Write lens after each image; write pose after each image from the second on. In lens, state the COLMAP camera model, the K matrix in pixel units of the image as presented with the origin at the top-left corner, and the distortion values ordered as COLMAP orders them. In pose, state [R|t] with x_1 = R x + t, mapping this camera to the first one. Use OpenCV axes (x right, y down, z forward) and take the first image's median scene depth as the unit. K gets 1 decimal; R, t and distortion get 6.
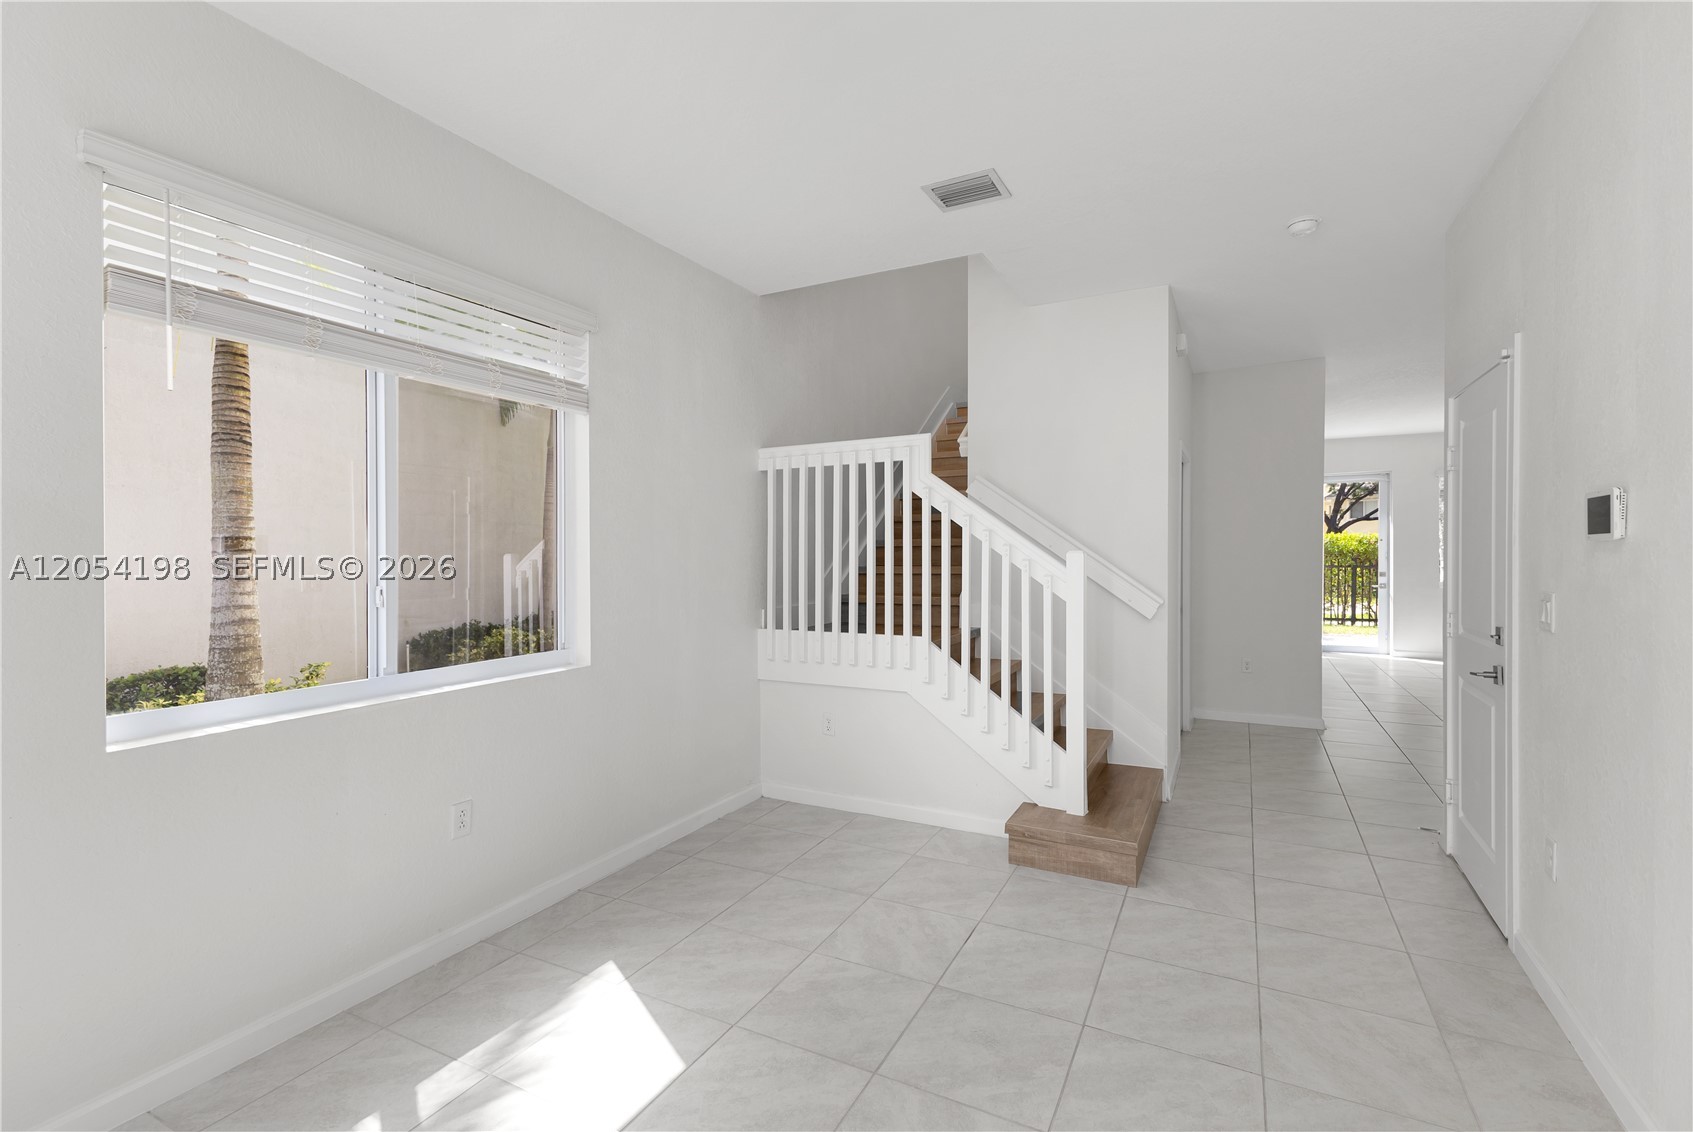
lens RADIAL K [[750.0, 0, 854.8], [0, 750.0, 564.4], [0, 0, 1]] dist [0.015461, -0.005137]
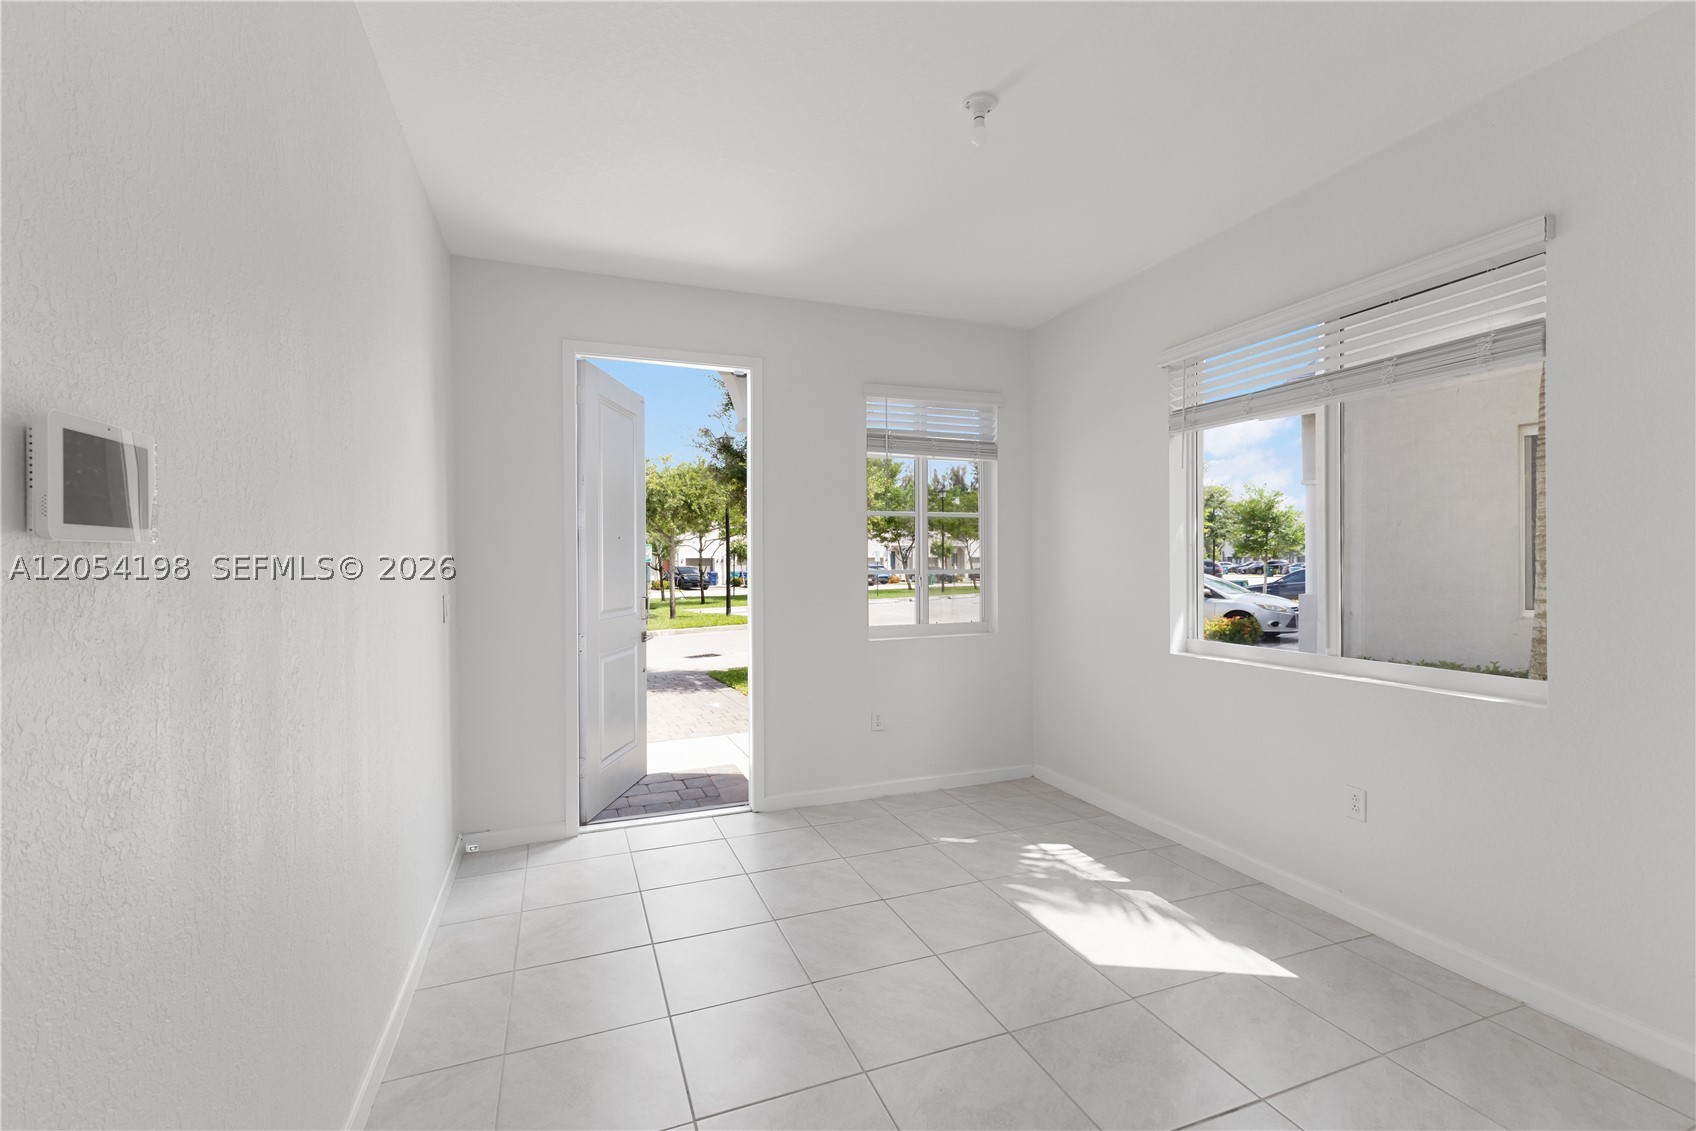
lens RADIAL K [[739.1, 0, 839.3], [0, 739.1, 548.9], [0, 0, 1]] dist [0.013544, -0.004827]
pose [[-0.670226, -0.001783, -0.742155, 0.871835], [-0.001257, 0.999998, -0.001267, -0.021569], [0.742156, 0.000083, -0.670227, 1.353650]]
